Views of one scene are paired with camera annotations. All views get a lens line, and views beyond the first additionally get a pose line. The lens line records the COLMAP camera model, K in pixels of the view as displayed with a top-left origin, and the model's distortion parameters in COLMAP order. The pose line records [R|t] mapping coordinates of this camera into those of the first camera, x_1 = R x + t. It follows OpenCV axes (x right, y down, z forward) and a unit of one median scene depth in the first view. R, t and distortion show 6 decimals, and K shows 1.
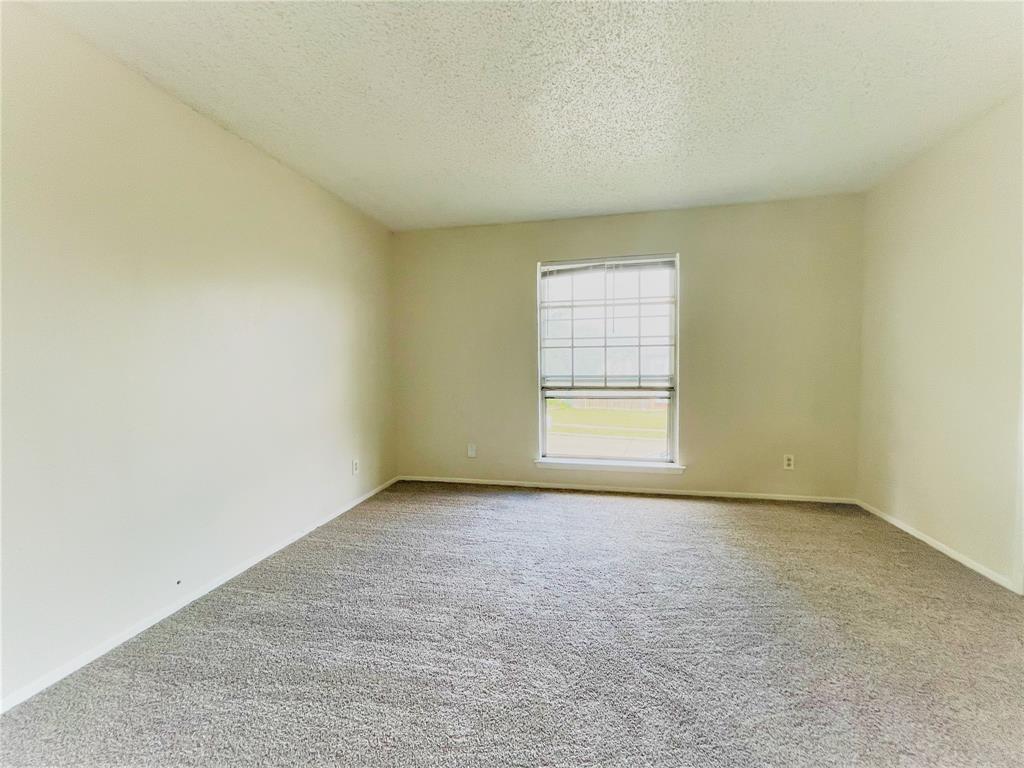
lens RADIAL K [[413.0, 0, 507.9], [0, 413.0, 383.4], [0, 0, 1]] dist [0.001897, -0.000134]
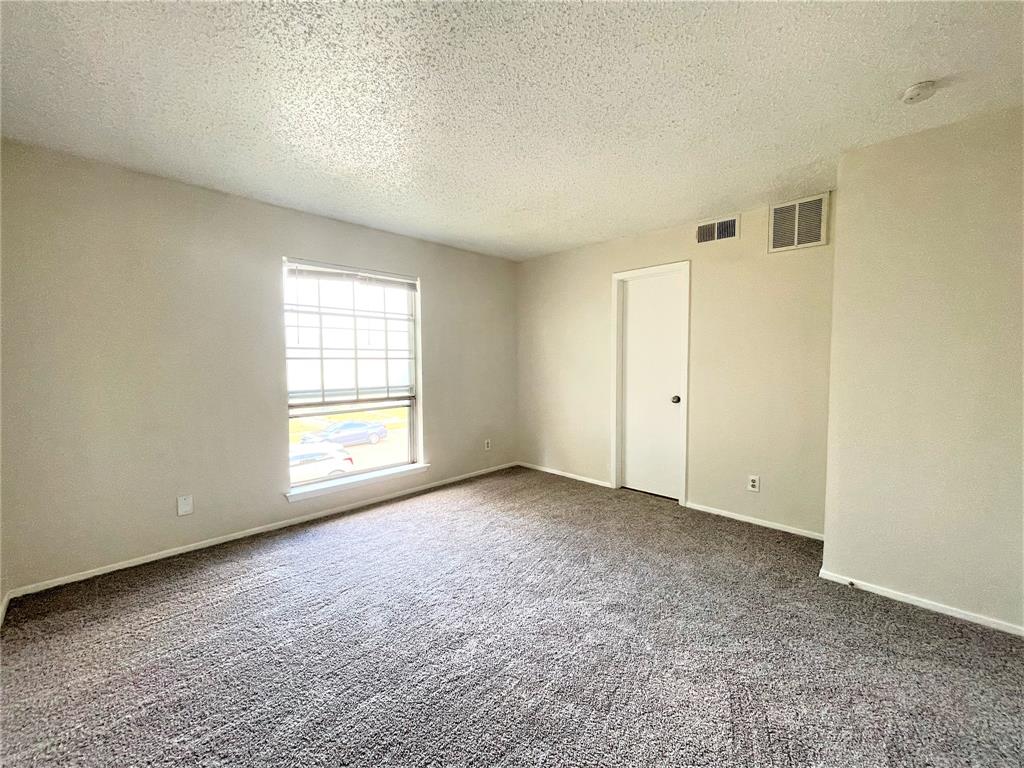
lens RADIAL K [[413.0, 0, 507.9], [0, 413.0, 383.4], [0, 0, 1]] dist [0.001897, -0.000134]
pose [[0.542294, -0.035982, 0.839418, -0.400716], [0.039537, 0.999069, 0.017283, -0.034082], [-0.839258, 0.023815, 0.543212, 0.176138]]
